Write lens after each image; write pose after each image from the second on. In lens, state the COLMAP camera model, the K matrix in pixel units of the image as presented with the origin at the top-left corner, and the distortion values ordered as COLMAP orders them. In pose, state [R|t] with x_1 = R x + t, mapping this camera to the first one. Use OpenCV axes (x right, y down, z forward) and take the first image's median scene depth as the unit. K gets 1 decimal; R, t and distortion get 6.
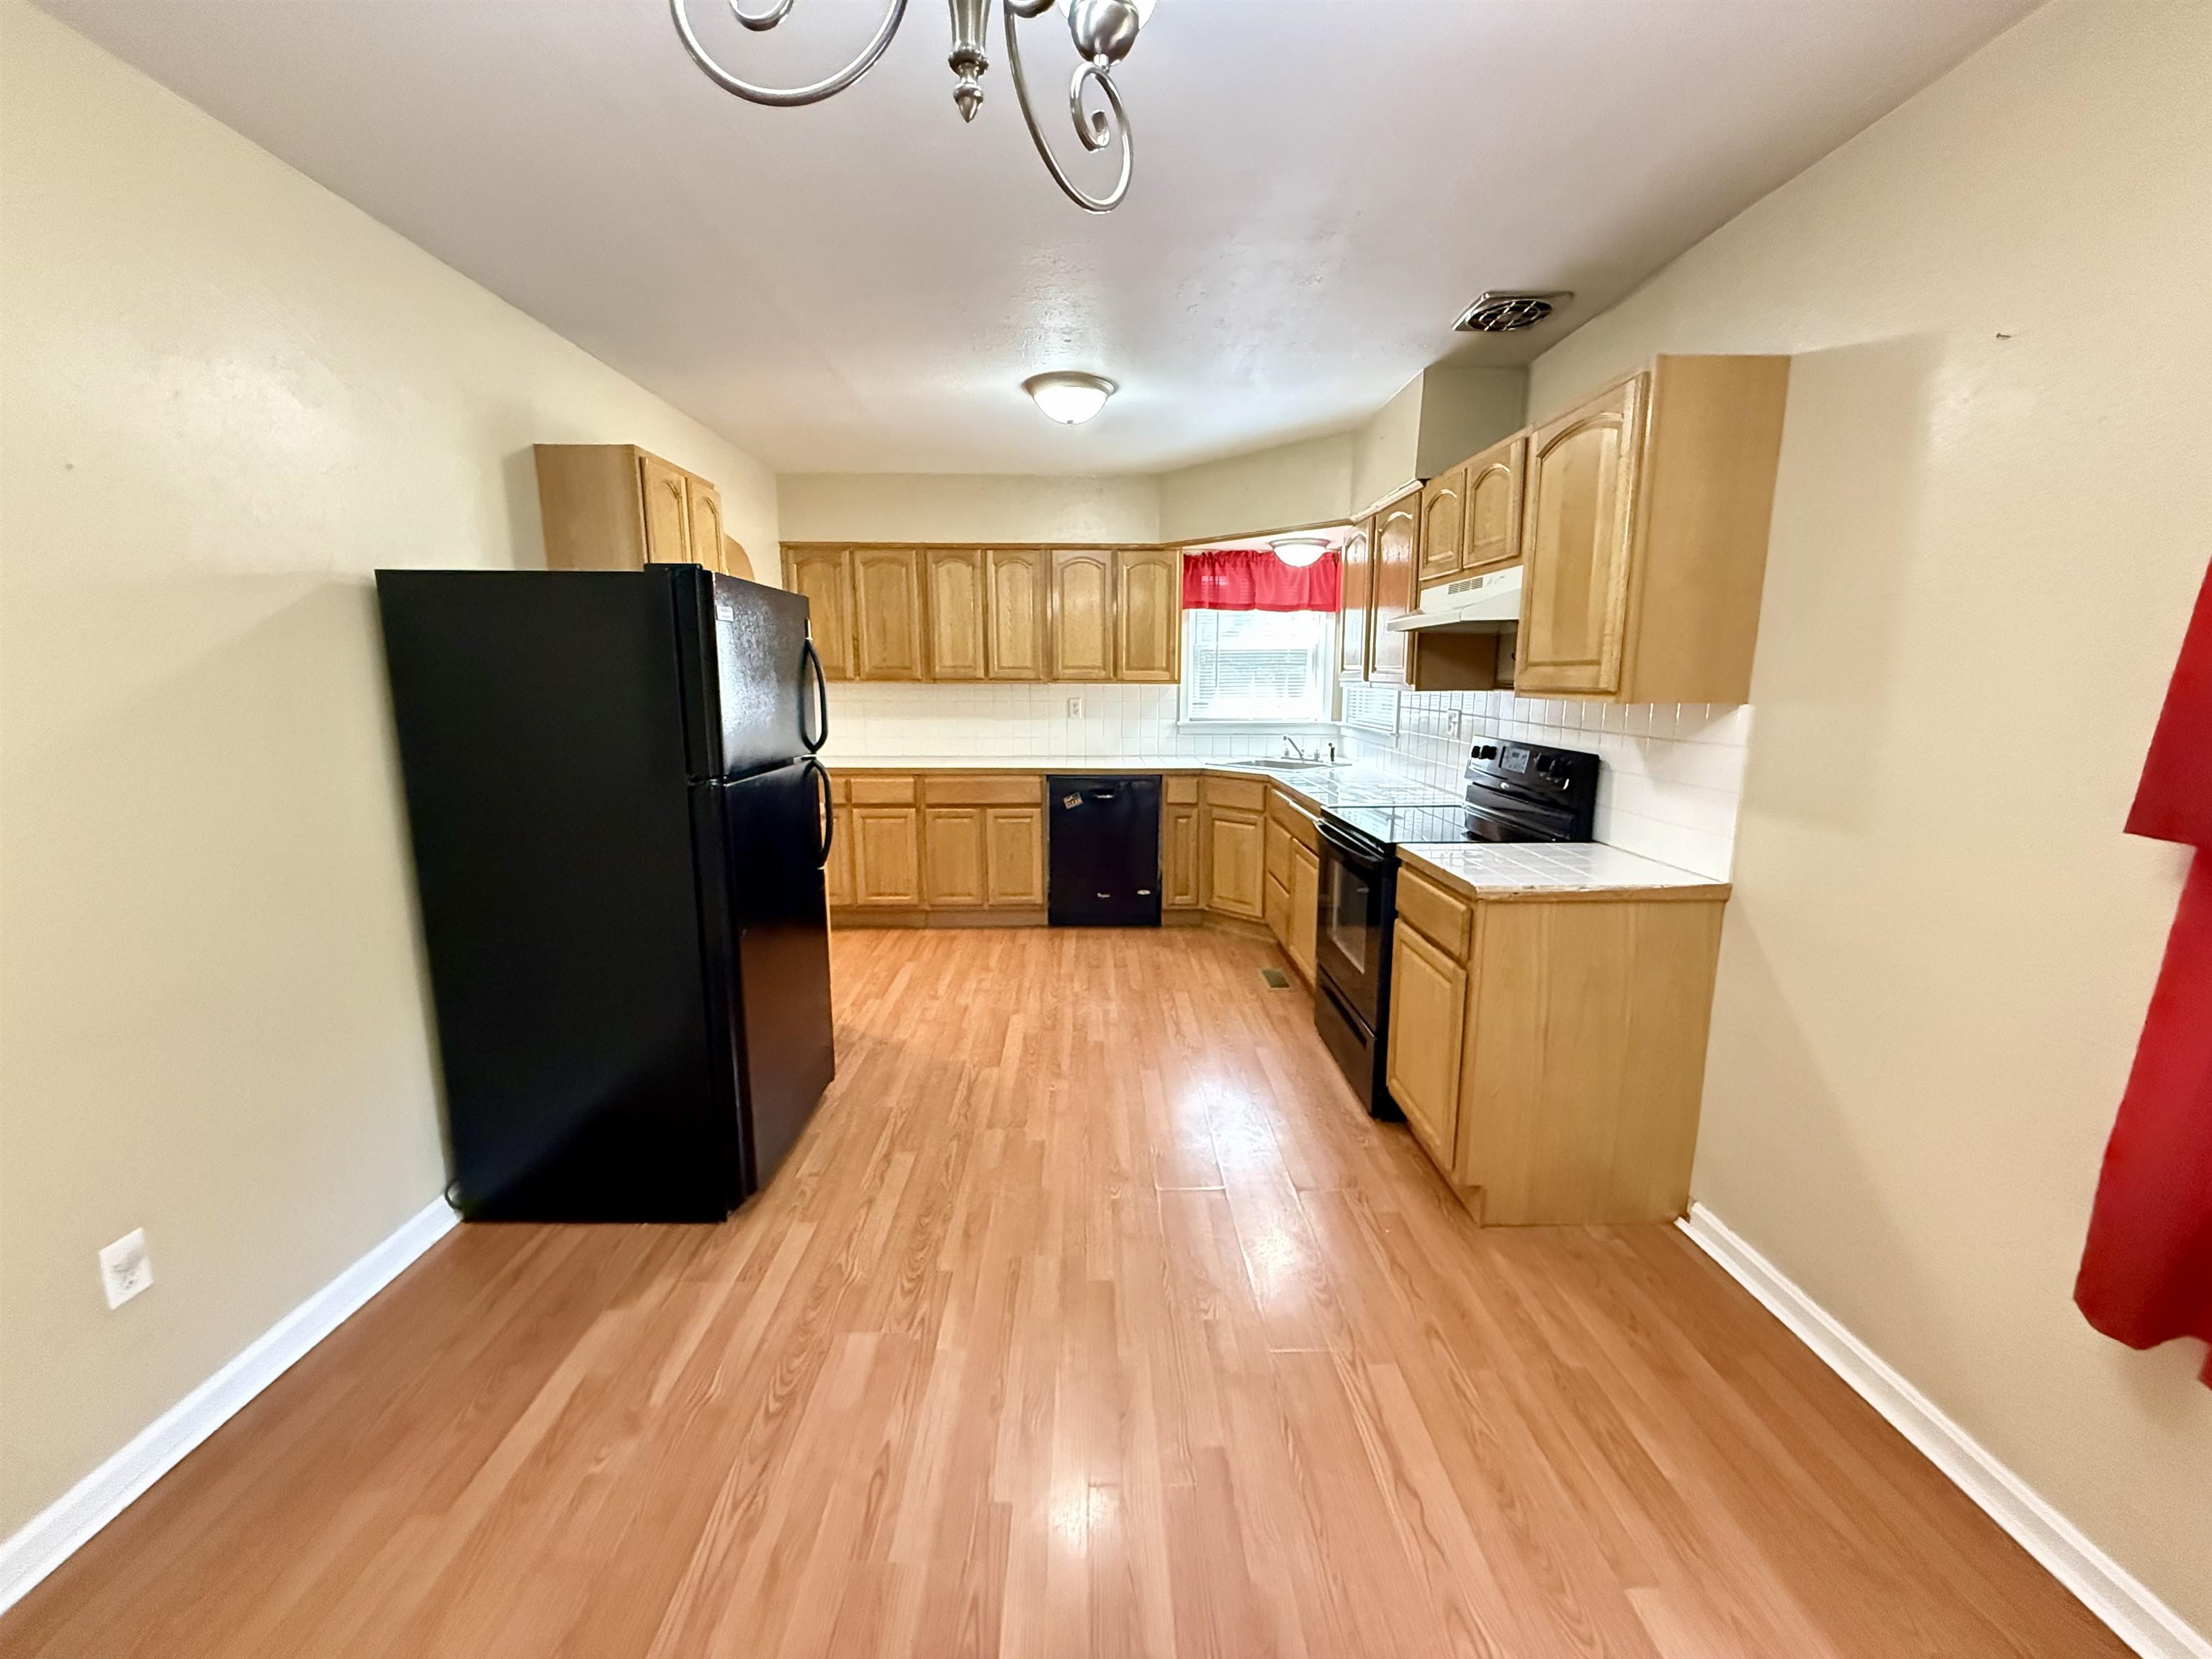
lens RADIAL K [[879.0, 0, 1106.8], [0, 879.0, 826.6], [0, 0, 1]] dist [-0.000318, -0.000235]
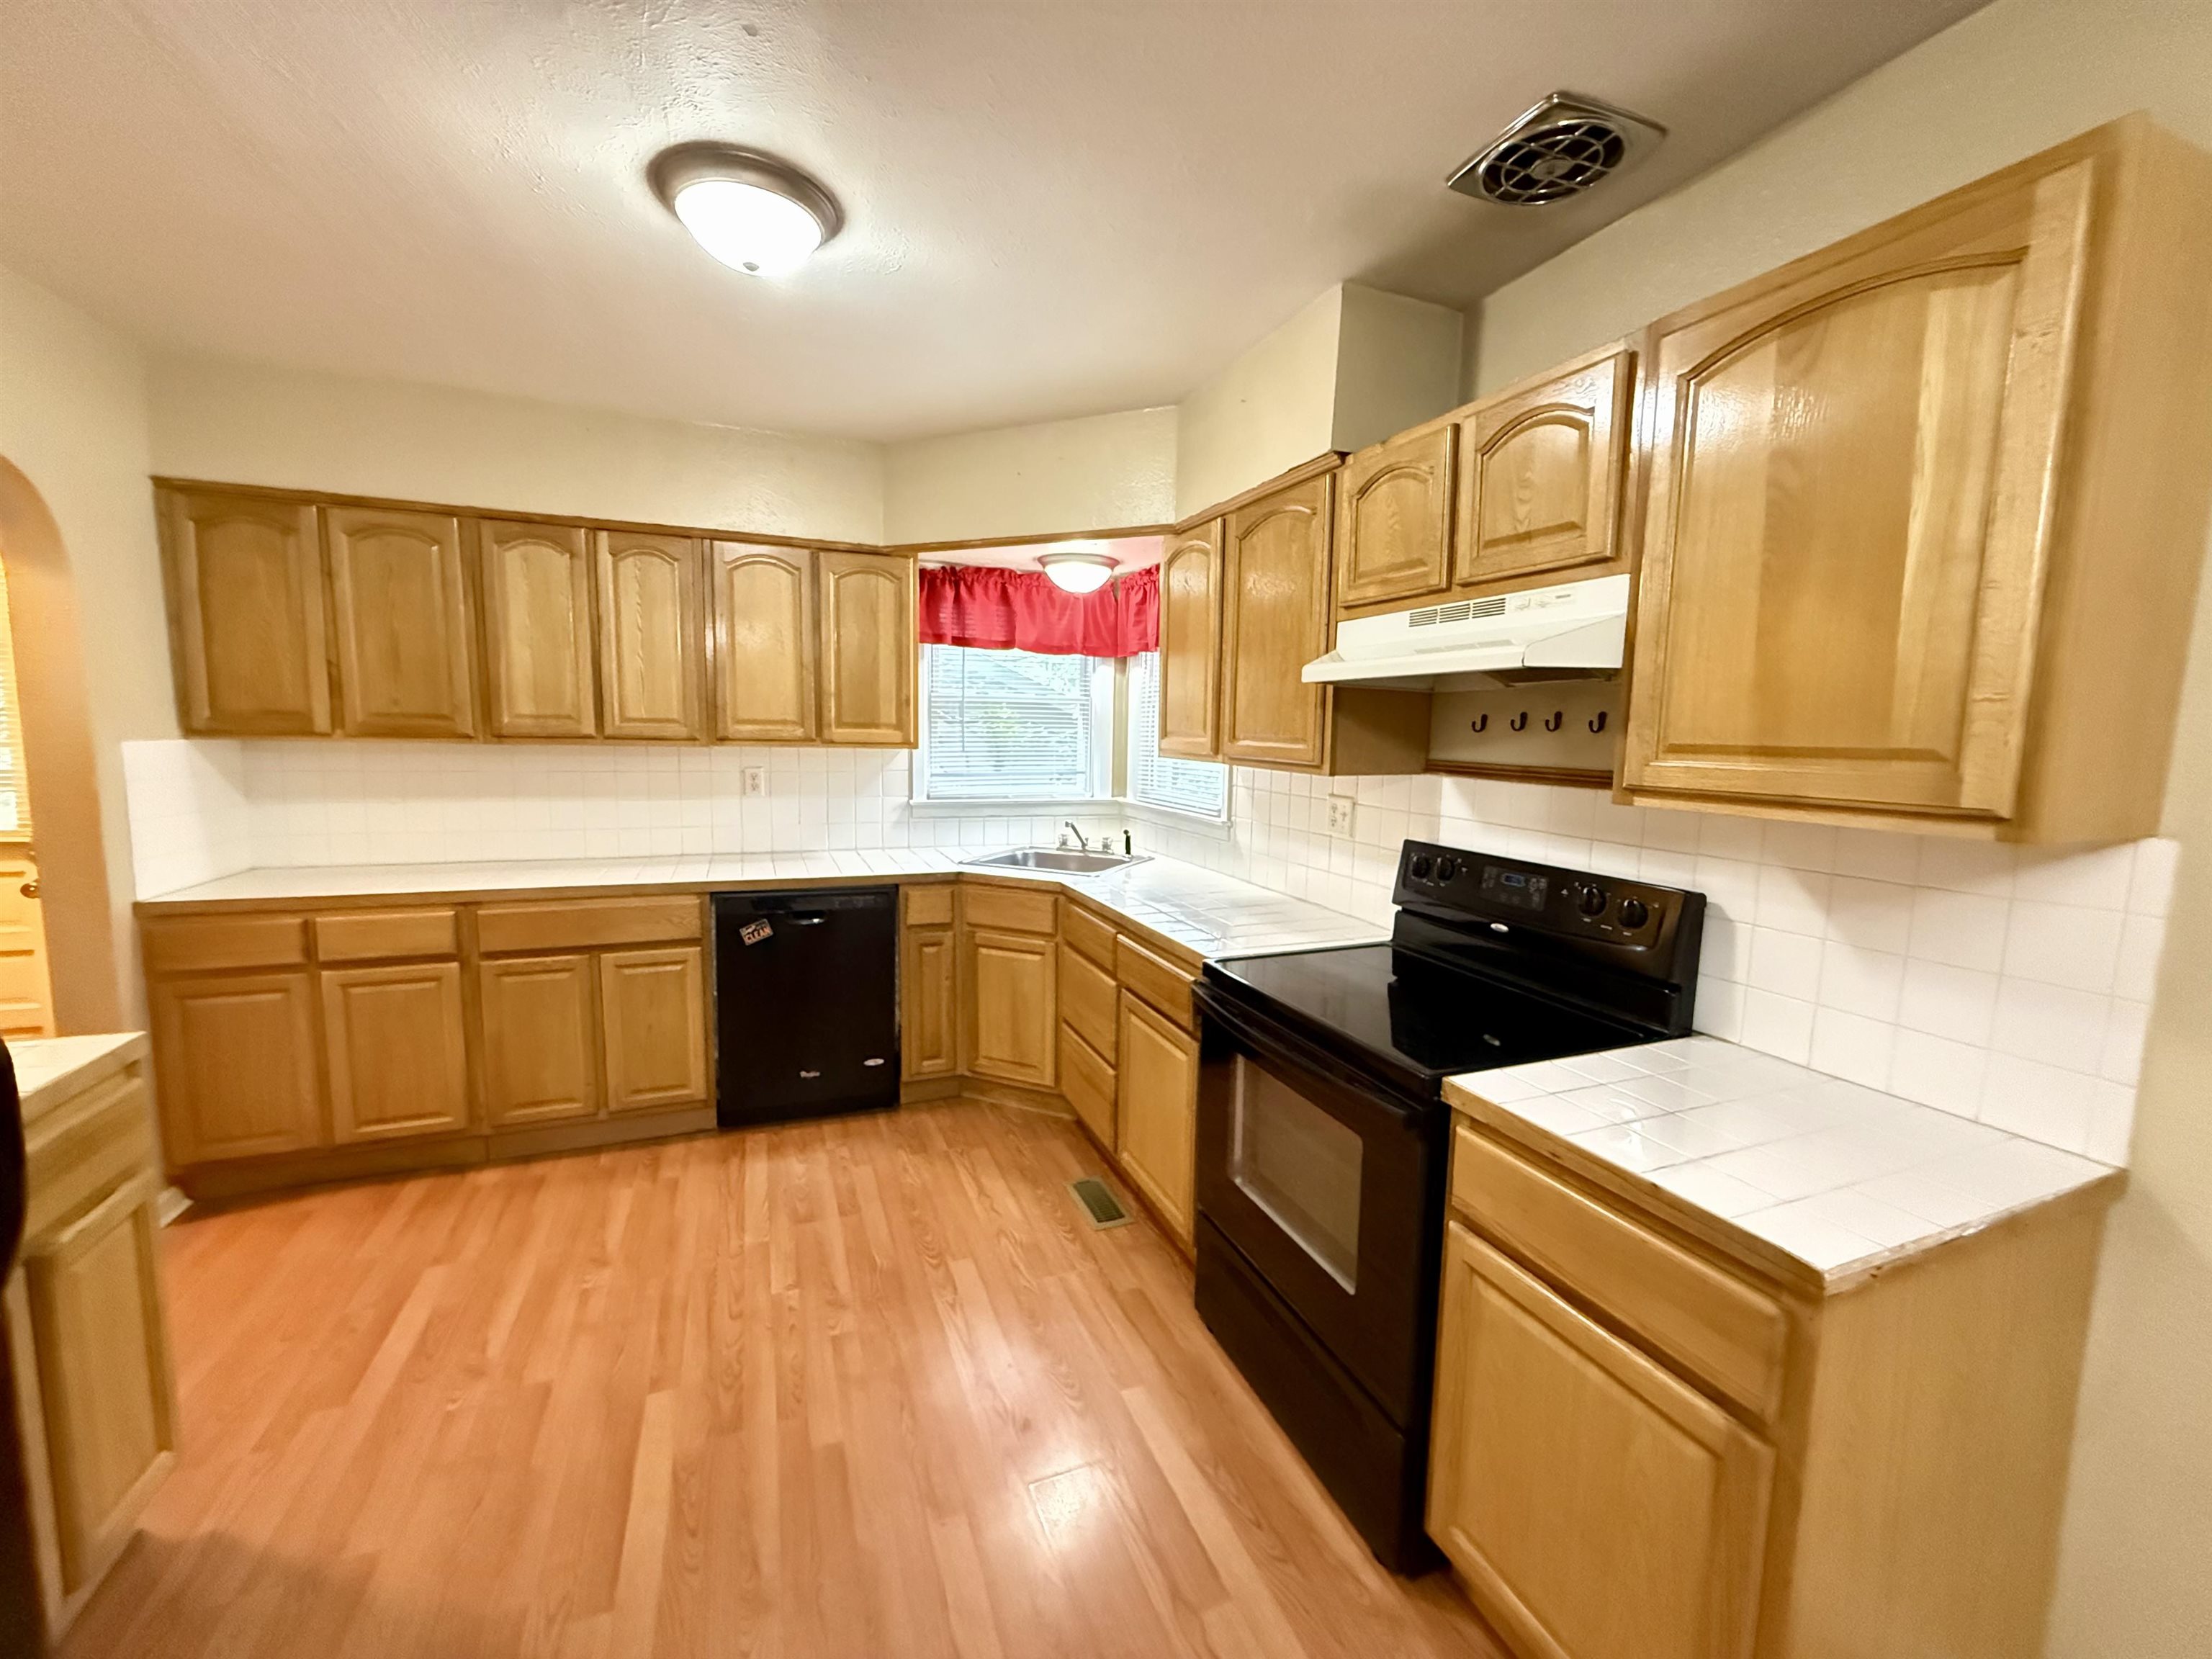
lens RADIAL K [[879.0, 0, 1106.8], [0, 879.0, 826.6], [0, 0, 1]] dist [-0.000318, -0.000235]
pose [[0.935086, -0.020559, 0.353823, -0.034112], [0.040468, 0.997981, -0.048961, -0.087008], [-0.352102, 0.060101, 0.934030, 0.433529]]
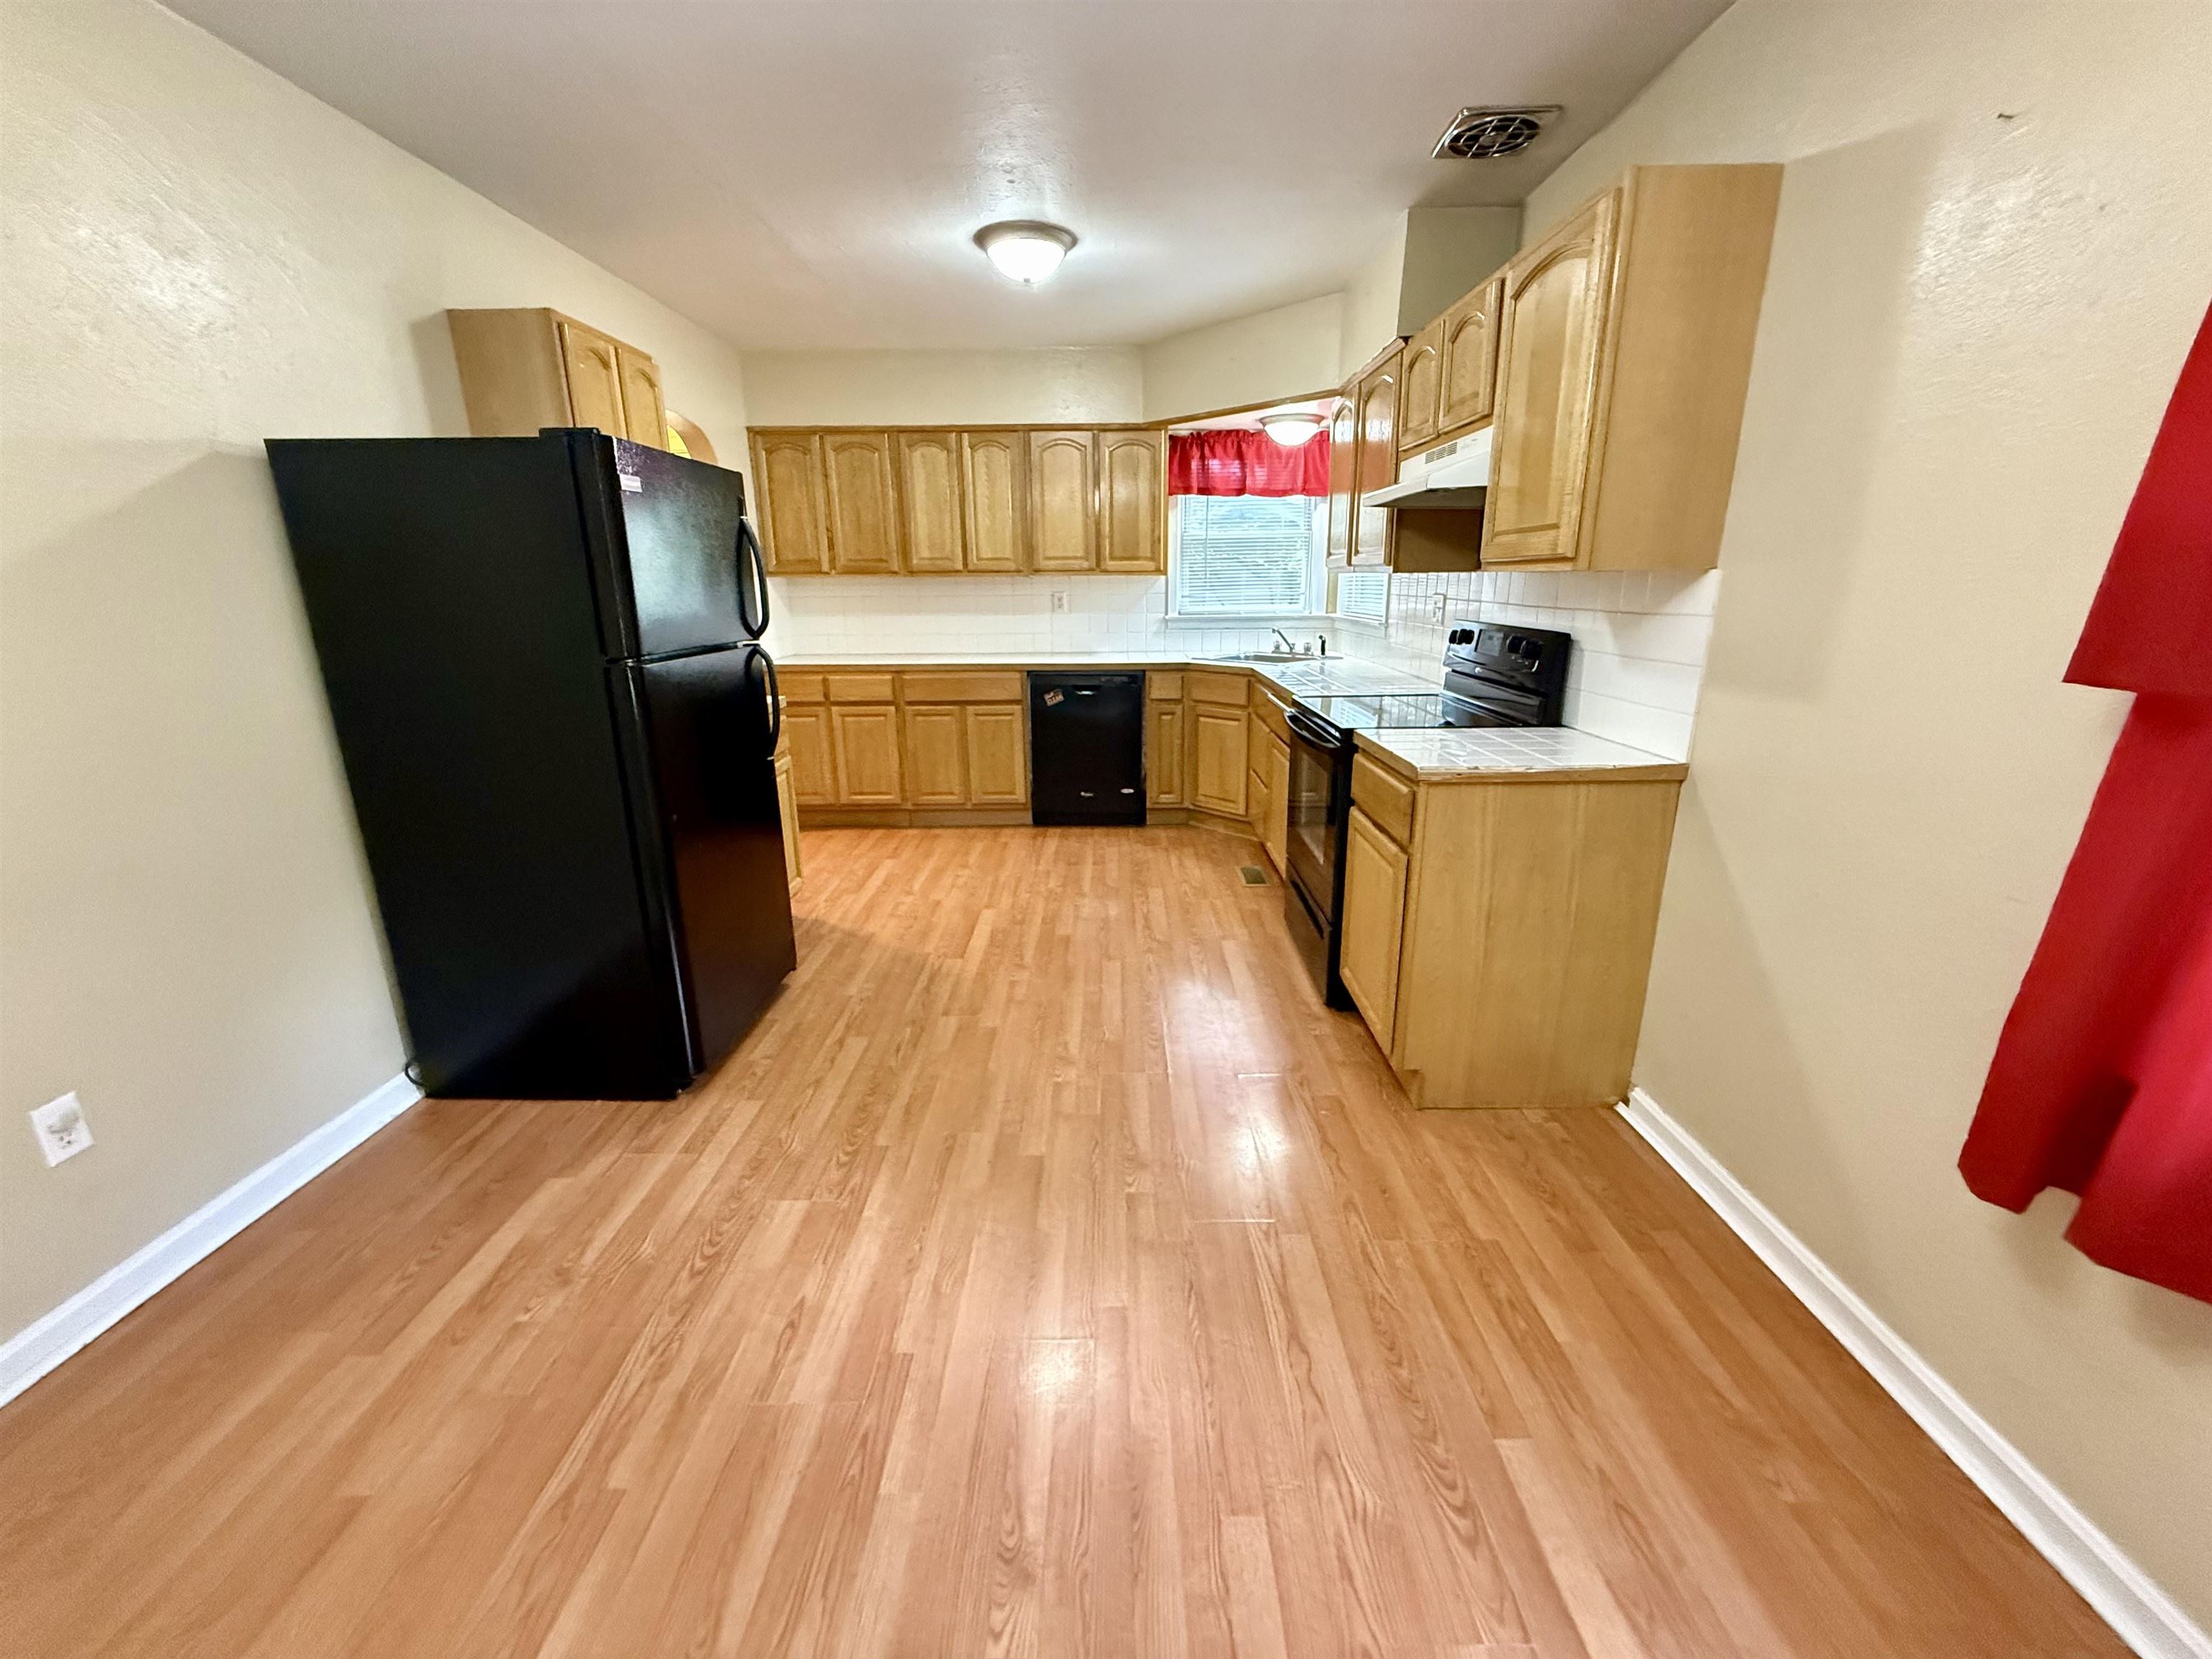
lens RADIAL K [[881.2, 0, 1106.4], [0, 881.2, 826.9], [0, 0, 1]] dist [0.000201, -0.000016]
pose [[0.999570, -0.001565, -0.029295, 0.066149], [0.004522, 0.994859, 0.101172, 0.020808], [0.028986, -0.101261, 0.994438, 0.015339]]
